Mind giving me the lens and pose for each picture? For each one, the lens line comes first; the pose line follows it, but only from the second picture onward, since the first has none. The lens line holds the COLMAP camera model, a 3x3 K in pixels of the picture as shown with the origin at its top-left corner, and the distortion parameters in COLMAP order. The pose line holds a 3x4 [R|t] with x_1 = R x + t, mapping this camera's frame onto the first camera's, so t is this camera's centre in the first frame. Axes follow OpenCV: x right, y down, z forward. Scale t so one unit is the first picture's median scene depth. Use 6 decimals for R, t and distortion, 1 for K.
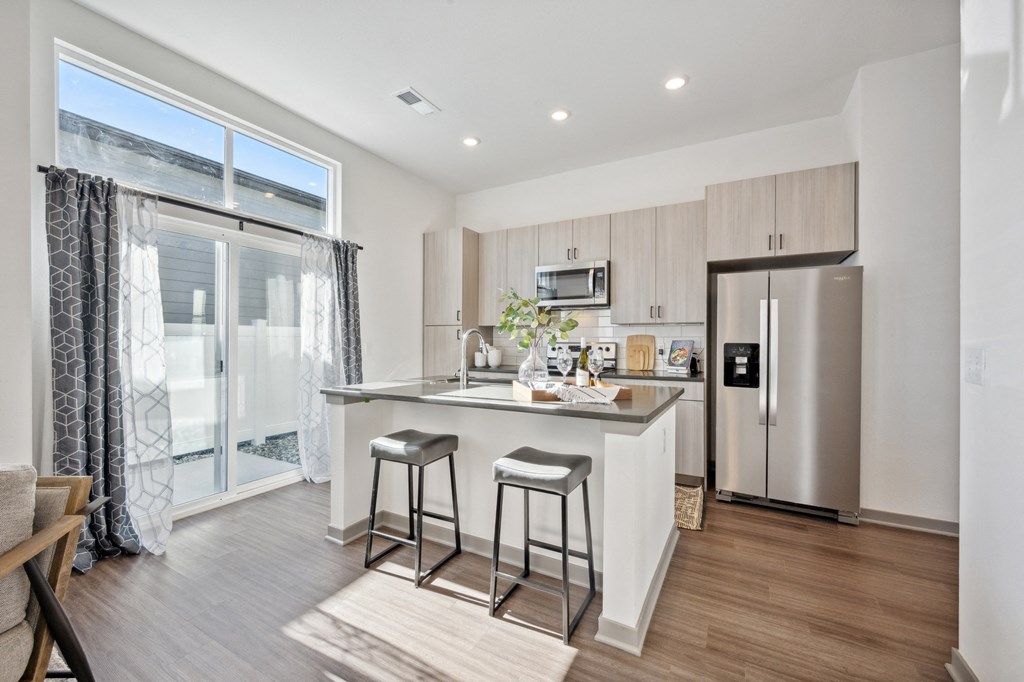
lens RADIAL K [[414.8, 0, 512.7], [0, 414.8, 341.7], [0, 0, 1]] dist [-0.000804, -0.000028]
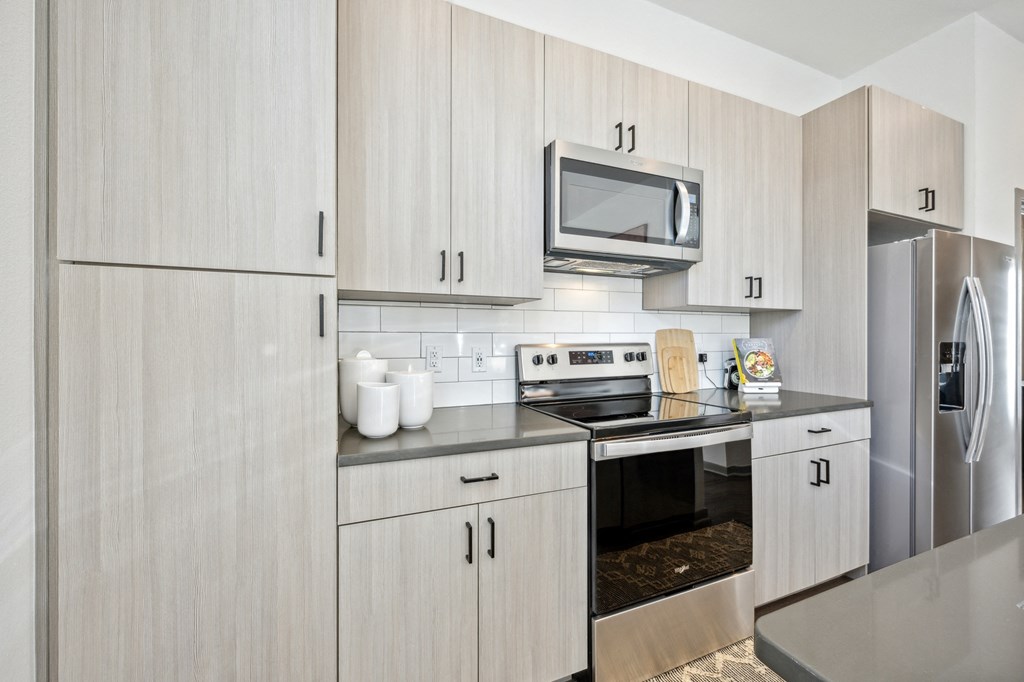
lens RADIAL K [[414.8, 0, 510.9], [0, 414.8, 338.4], [0, 0, 1]] dist [-0.000804, -0.000028]
pose [[0.611810, -0.003382, 0.790997, -0.264016], [0.005069, 0.999987, 0.000355, -0.004552], [-0.790988, 0.003793, 0.611819, 0.820546]]
